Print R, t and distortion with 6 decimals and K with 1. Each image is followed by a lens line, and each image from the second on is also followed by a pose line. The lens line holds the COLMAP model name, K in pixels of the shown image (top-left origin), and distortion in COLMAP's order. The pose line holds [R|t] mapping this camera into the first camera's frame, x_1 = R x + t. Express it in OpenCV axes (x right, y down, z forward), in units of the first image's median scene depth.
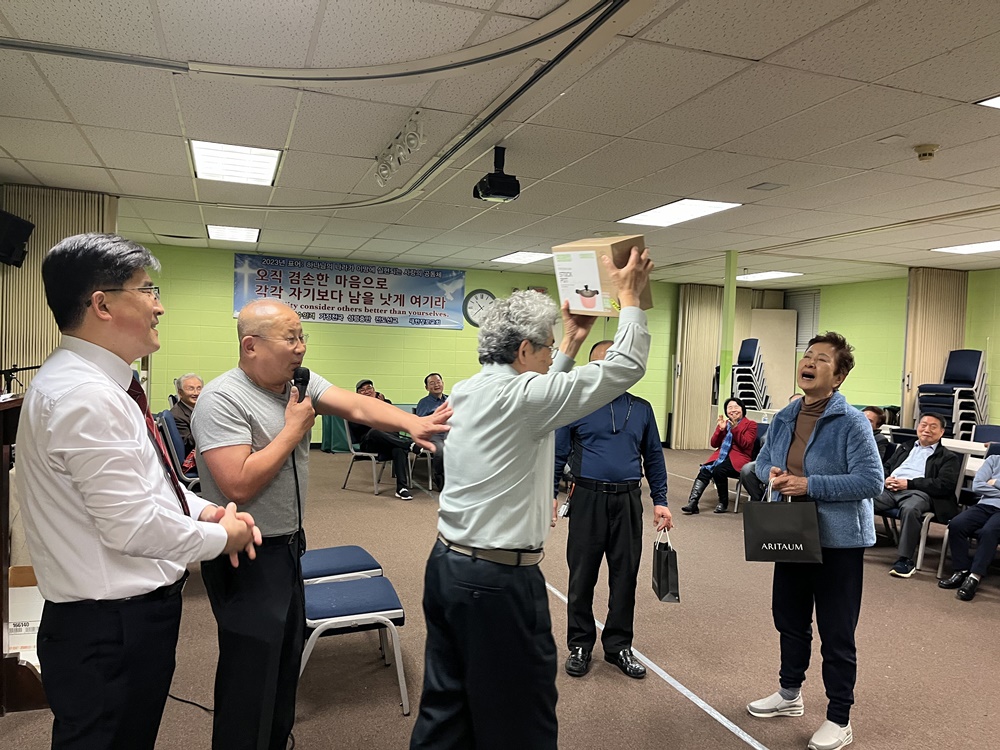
lens RADIAL K [[763.8, 0, 489.3], [0, 763.8, 375.0], [0, 0, 1]] dist [0.096488, -0.133992]
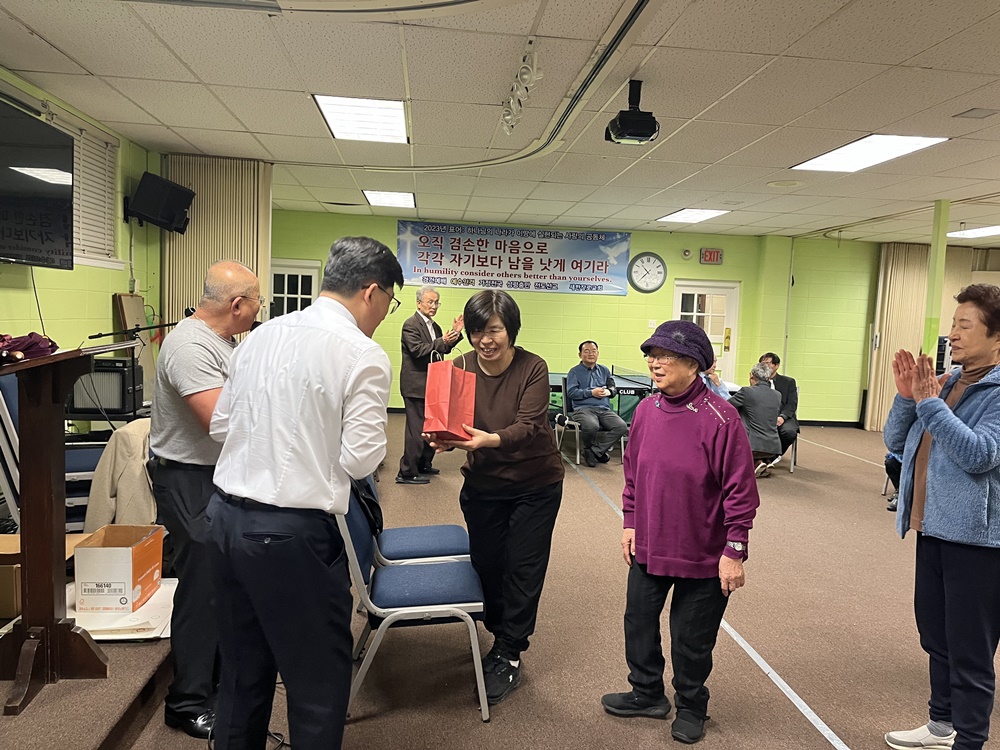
lens RADIAL K [[762.2, 0, 499.4], [0, 762.2, 370.1], [0, 0, 1]] dist [0.085834, -0.110881]
pose [[0.974152, 0.021060, -0.224909, 0.030721], [-0.013545, 0.999299, 0.034902, 0.001759], [0.225486, -0.030953, 0.973754, 0.047716]]
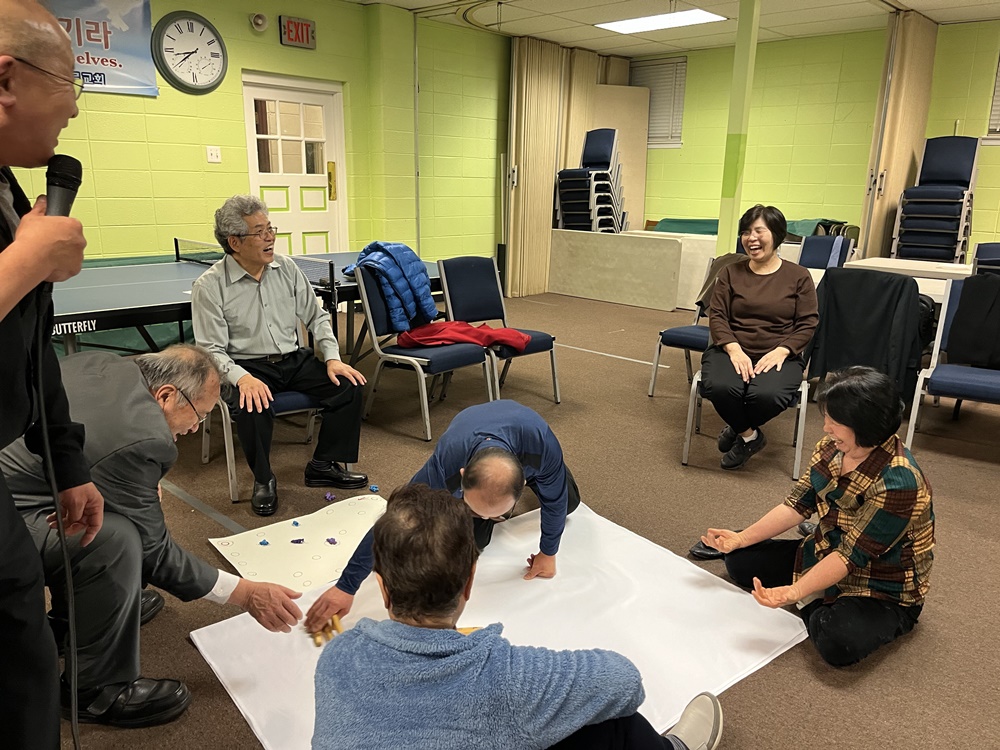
lens RADIAL K [[739.8, 0, 498.3], [0, 739.8, 373.4], [0, 0, 1]] dist [0.100442, -0.136856]
pose [[0.892597, -0.132172, 0.431046, -0.083008], [0.024952, 0.969080, 0.245480, -0.001050], [-0.450164, -0.208359, 0.868296, 0.513842]]
